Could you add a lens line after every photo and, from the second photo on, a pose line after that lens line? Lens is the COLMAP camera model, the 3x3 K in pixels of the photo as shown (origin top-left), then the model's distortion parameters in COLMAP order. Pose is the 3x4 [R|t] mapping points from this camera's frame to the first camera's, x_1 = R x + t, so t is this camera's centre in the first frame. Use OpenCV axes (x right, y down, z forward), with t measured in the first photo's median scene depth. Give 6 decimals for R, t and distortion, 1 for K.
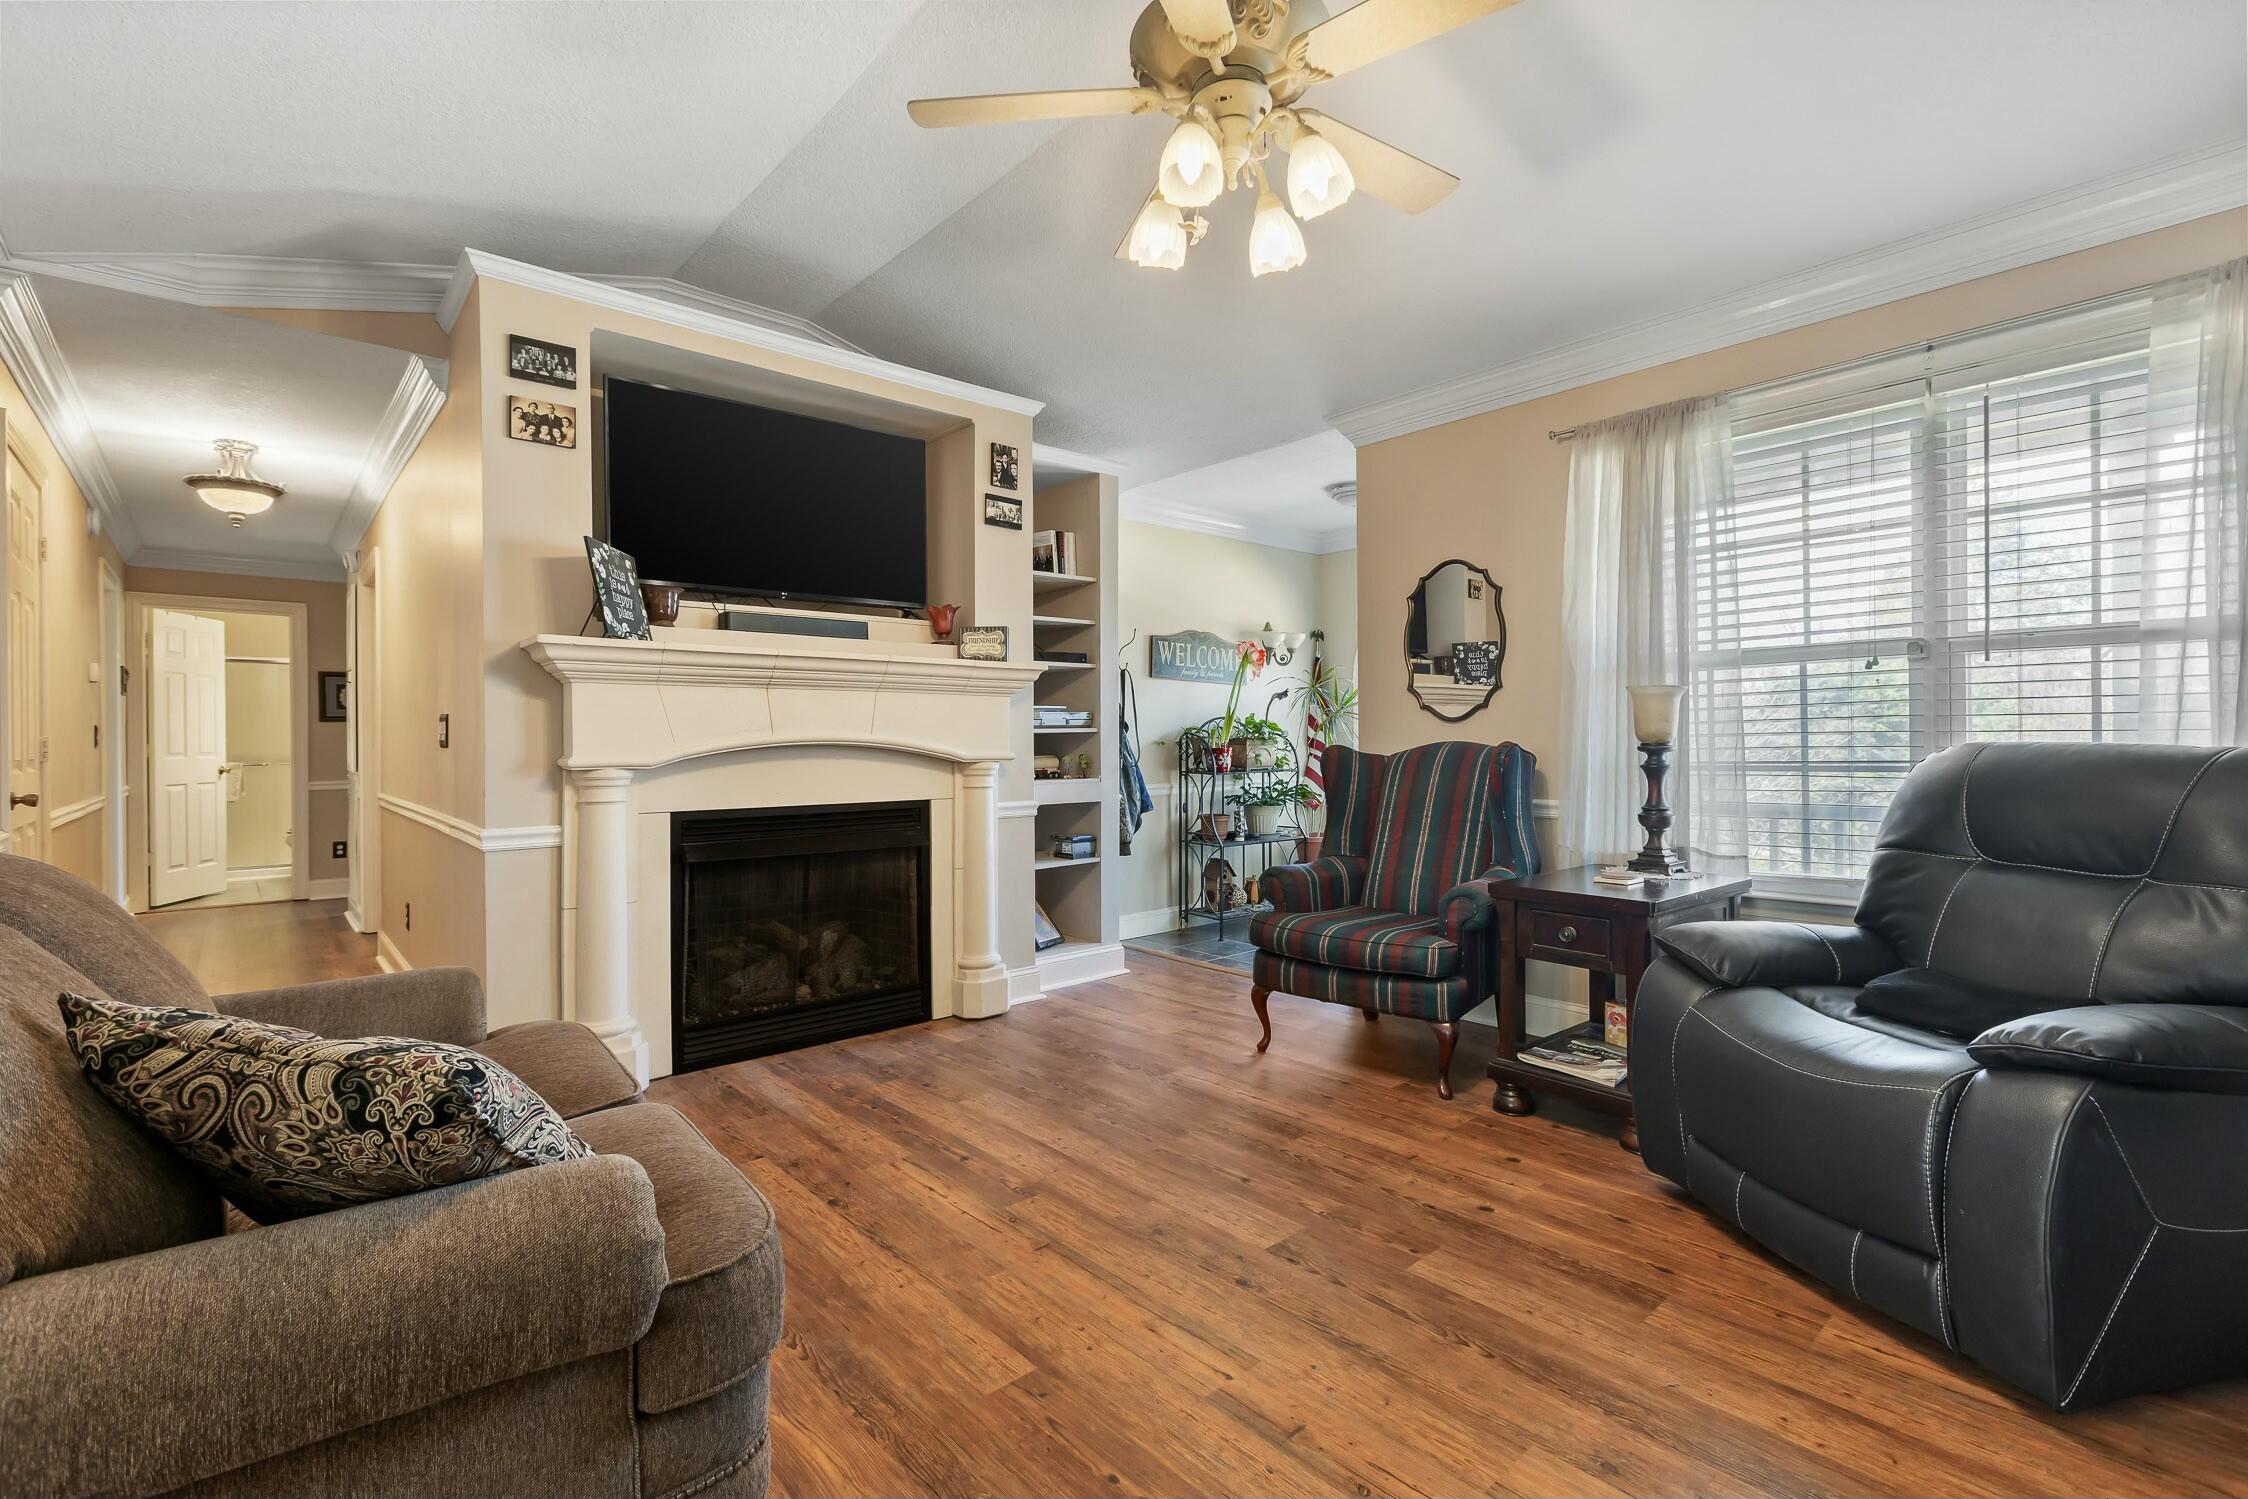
lens RADIAL K [[1002.7, 0, 1127.4], [0, 1002.7, 751.2], [0, 0, 1]] dist [-0.000162, 0.000135]
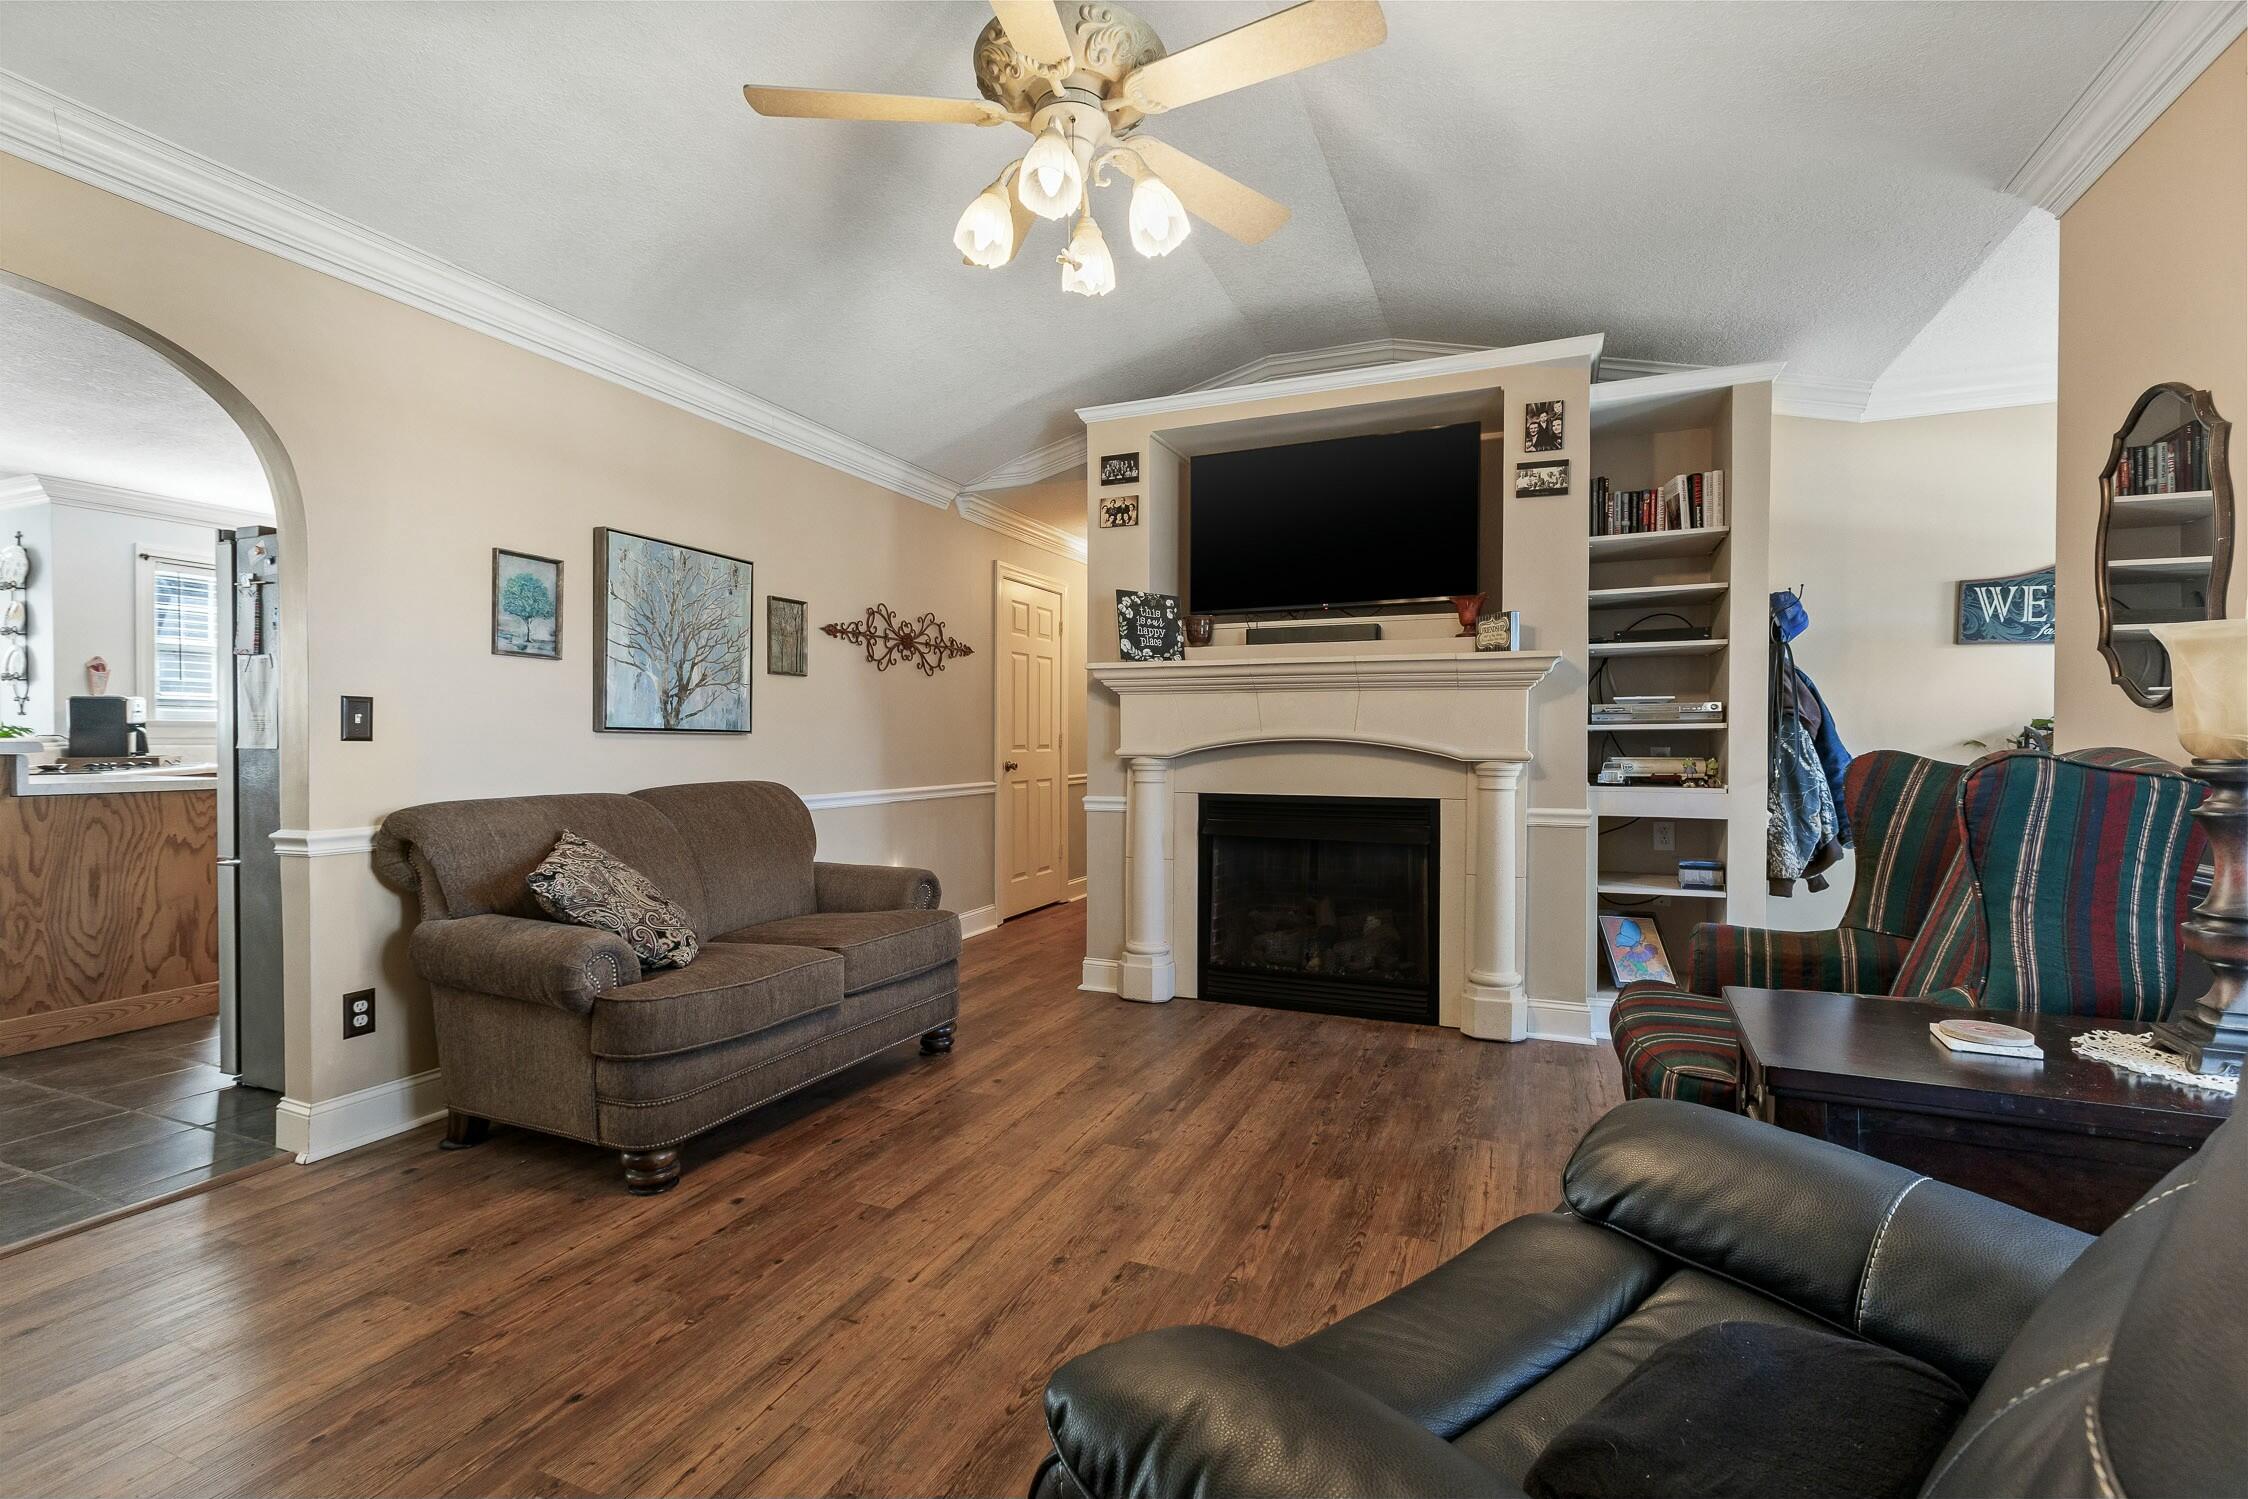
lens RADIAL K [[1002.7, 0, 1127.4], [0, 1002.7, 751.2], [0, 0, 1]] dist [-0.000162, 0.000135]
pose [[0.431715, 0.020439, -0.901778, 0.695061], [-0.012900, 0.999781, 0.016485, -0.012639], [0.901918, 0.004516, 0.431884, 0.393016]]
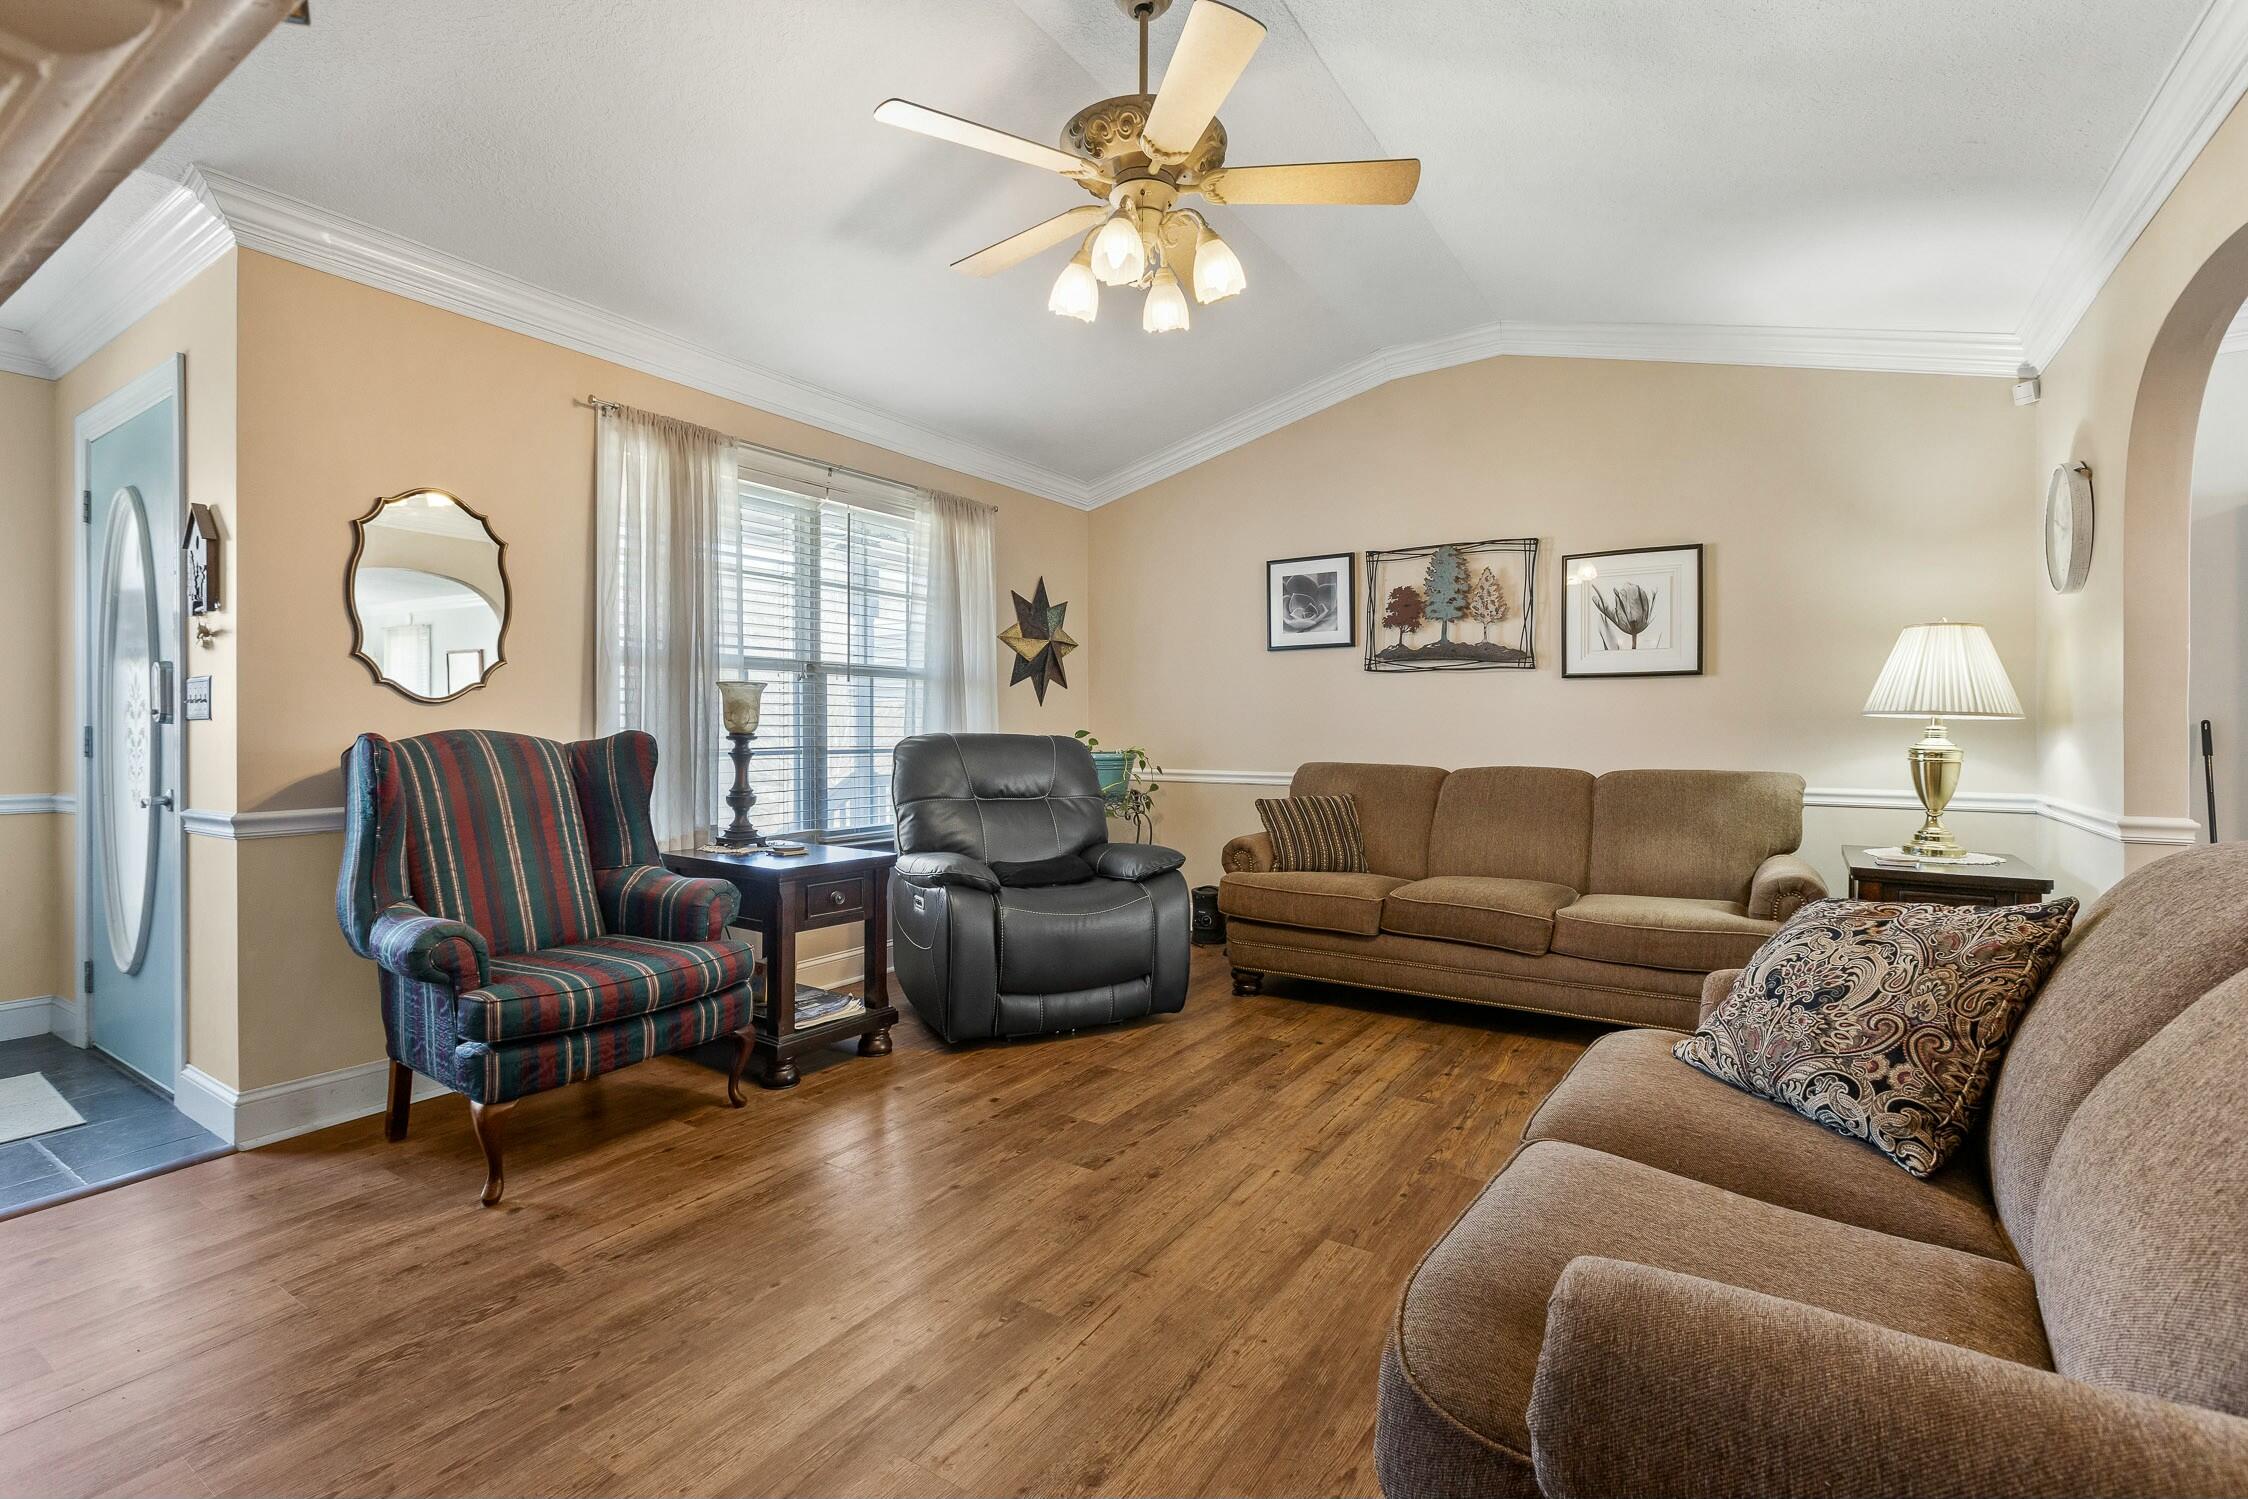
lens RADIAL K [[1014.6, 0, 1126.7], [0, 1014.6, 726.0], [0, 0, 1]] dist [-0.001293, -0.000045]
pose [[-0.267492, 0.013407, 0.963467, -0.683724], [0.009072, 0.999894, -0.011395, 0.001631], [-0.963517, 0.005693, -0.267586, 0.873054]]
